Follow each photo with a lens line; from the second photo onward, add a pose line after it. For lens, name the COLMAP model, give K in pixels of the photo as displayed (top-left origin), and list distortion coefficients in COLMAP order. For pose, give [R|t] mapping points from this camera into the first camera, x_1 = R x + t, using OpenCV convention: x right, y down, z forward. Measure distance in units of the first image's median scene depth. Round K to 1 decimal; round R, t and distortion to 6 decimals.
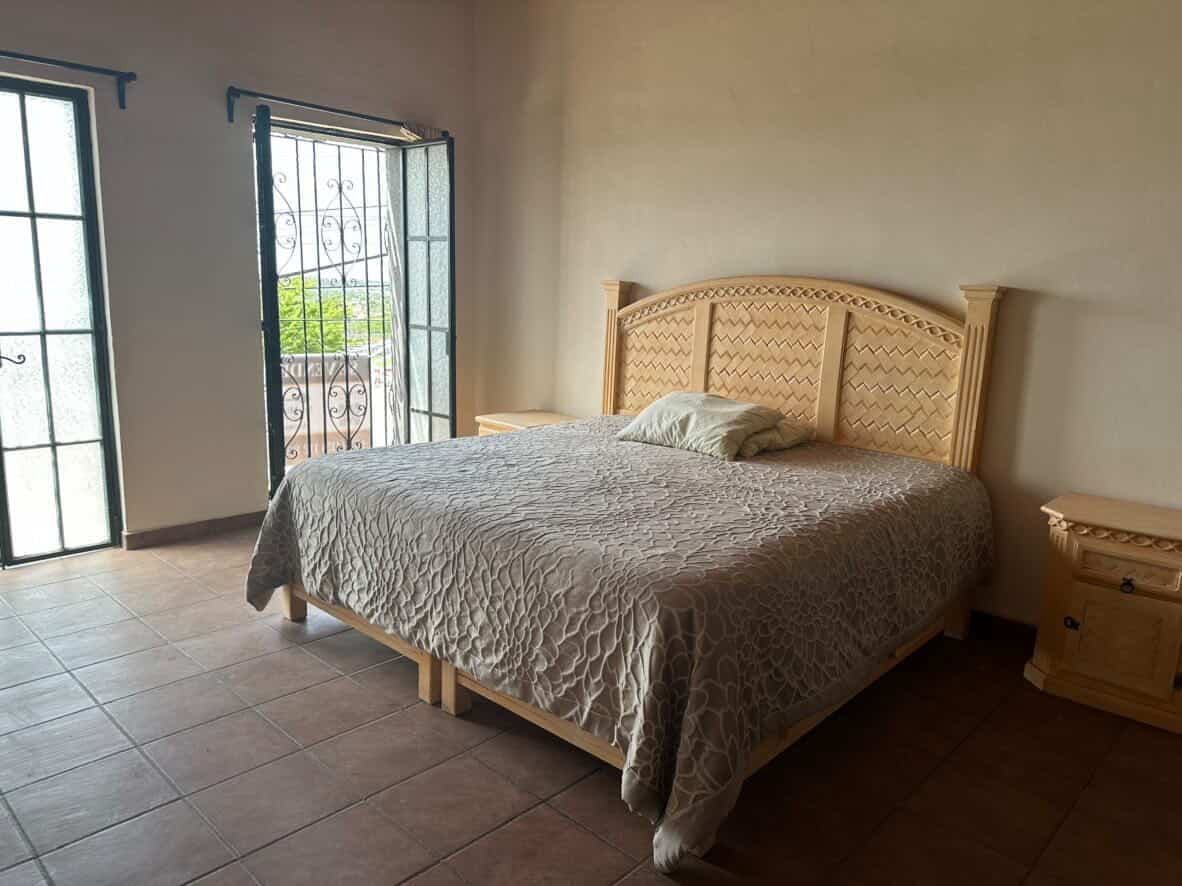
lens RADIAL K [[838.2, 0, 591.0], [0, 838.2, 443.0], [0, 0, 1]] dist [0.162768, -0.000639]
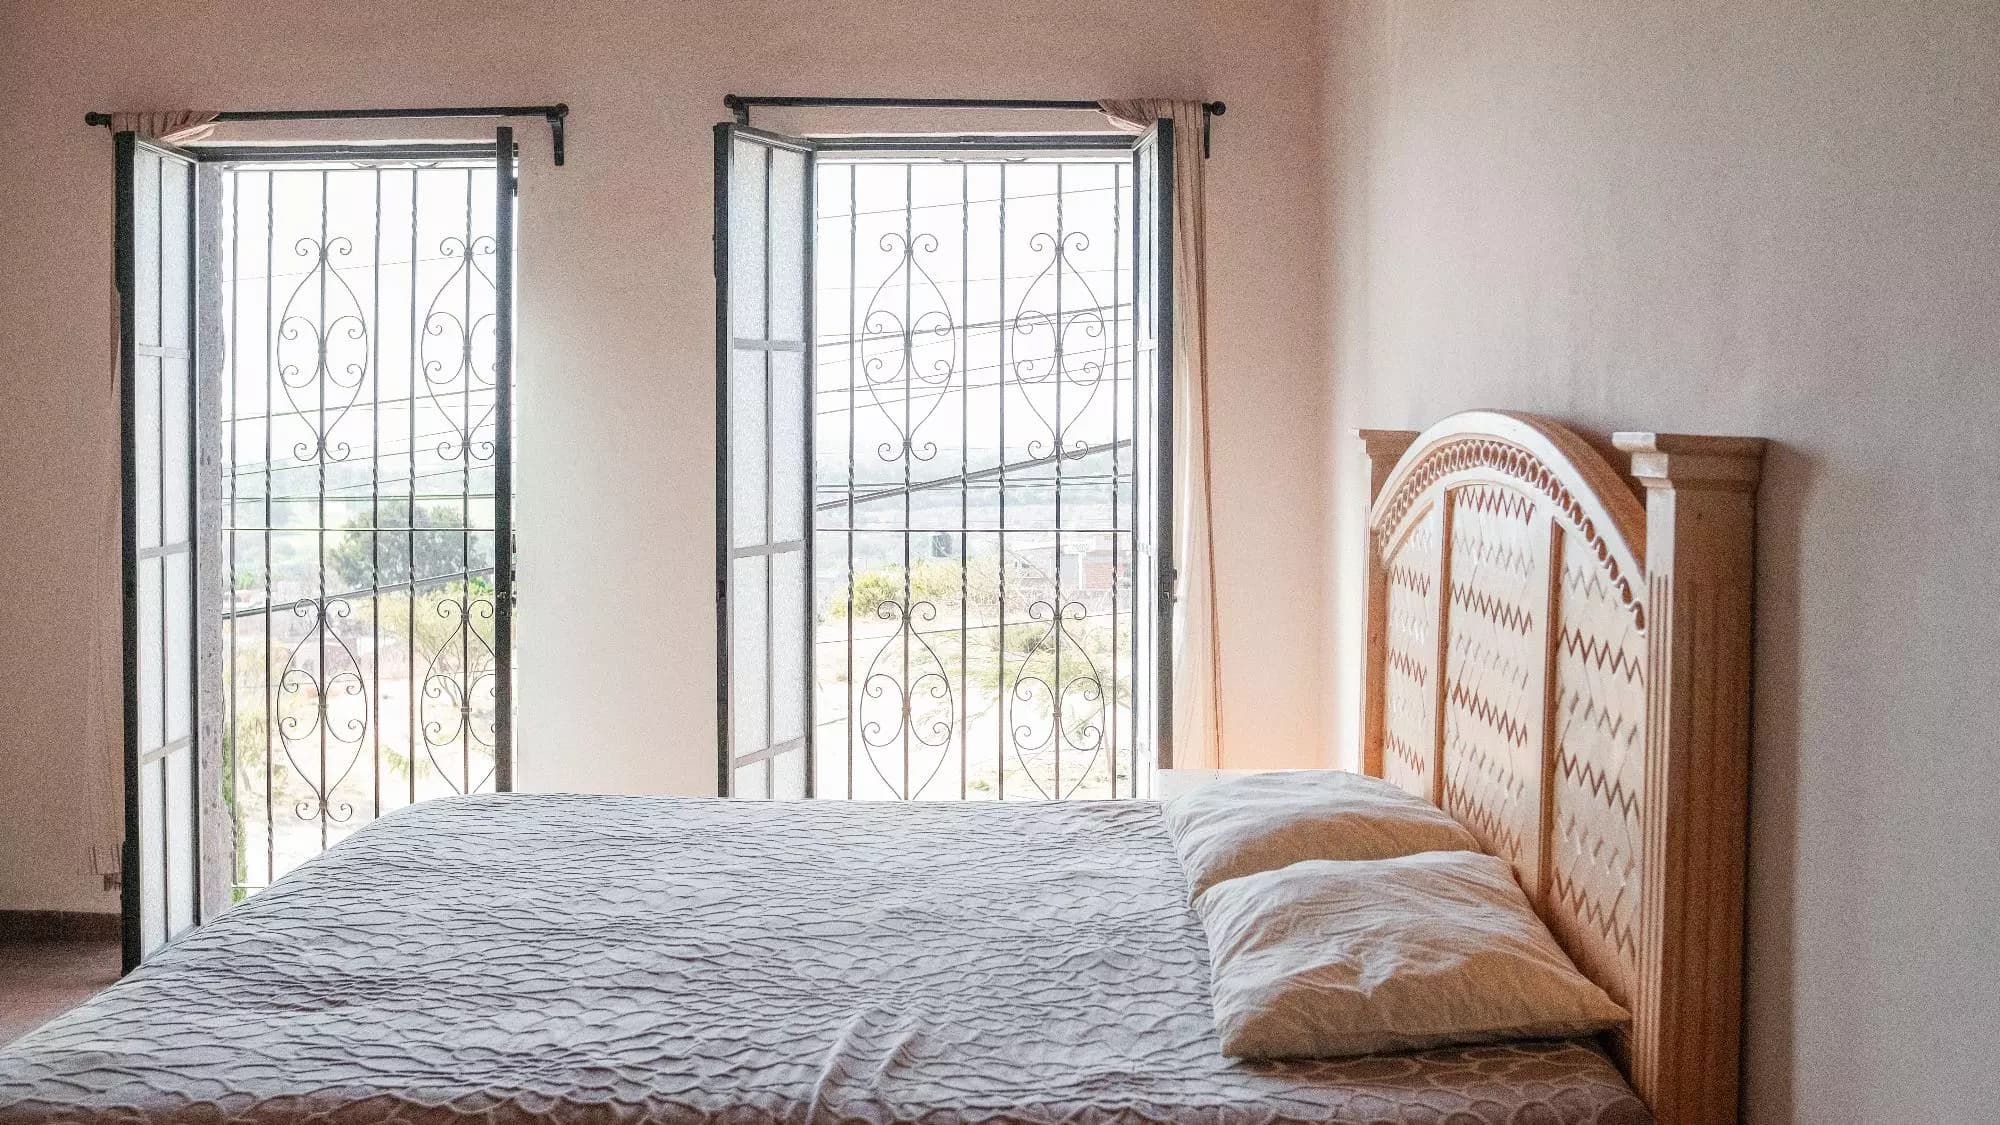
lens RADIAL K [[2079.2, 0, 1000.0], [0, 2079.2, 562.5], [0, 0, 1]] dist [-0.000095, -0.258353]
pose [[0.695192, 0.028237, -0.718269, 0.667346], [-0.128900, 0.987928, -0.085920, -0.047837], [0.707172, 0.152315, 0.690440, 0.343289]]
